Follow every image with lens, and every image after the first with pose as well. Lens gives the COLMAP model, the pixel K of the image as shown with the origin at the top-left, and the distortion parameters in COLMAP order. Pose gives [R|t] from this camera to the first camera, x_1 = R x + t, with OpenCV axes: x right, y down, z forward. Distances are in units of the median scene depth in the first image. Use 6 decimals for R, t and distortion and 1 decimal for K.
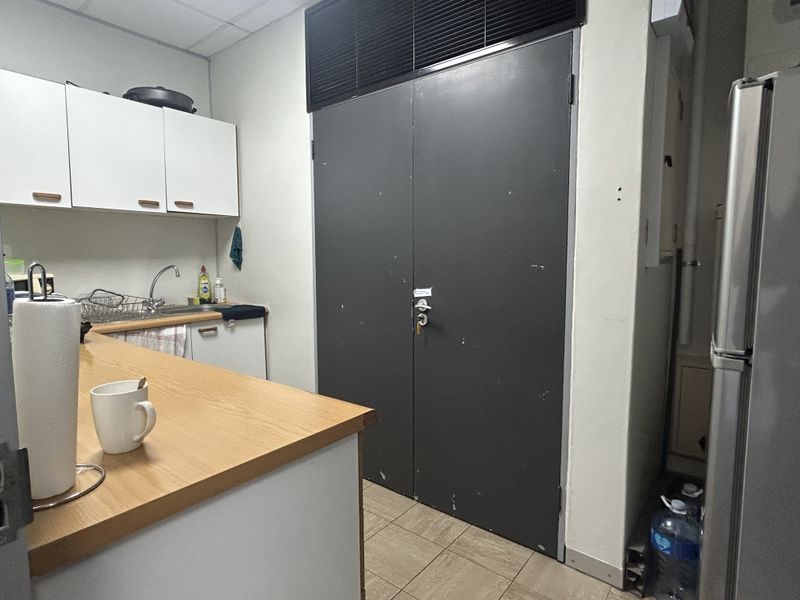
lens RADIAL K [[441.5, 0, 399.4], [0, 441.5, 299.5], [0, 0, 1]] dist [0.000238, -0.001325]
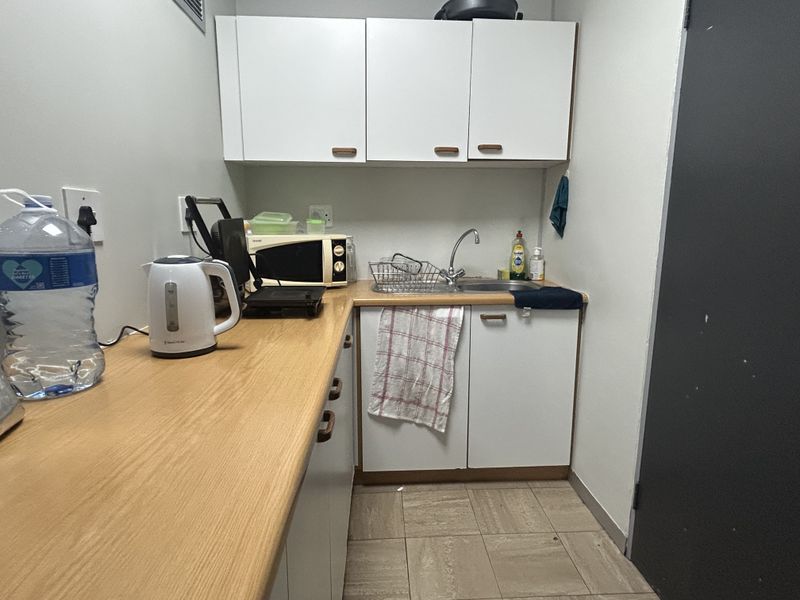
lens RADIAL K [[441.5, 0, 399.1], [0, 441.5, 296.5], [0, 0, 1]] dist [0.000238, -0.001325]
pose [[0.657657, 0.134141, -0.741279, 0.009060], [-0.081447, 0.990912, 0.107055, -0.031023], [0.748902, -0.010031, 0.662605, 0.371434]]
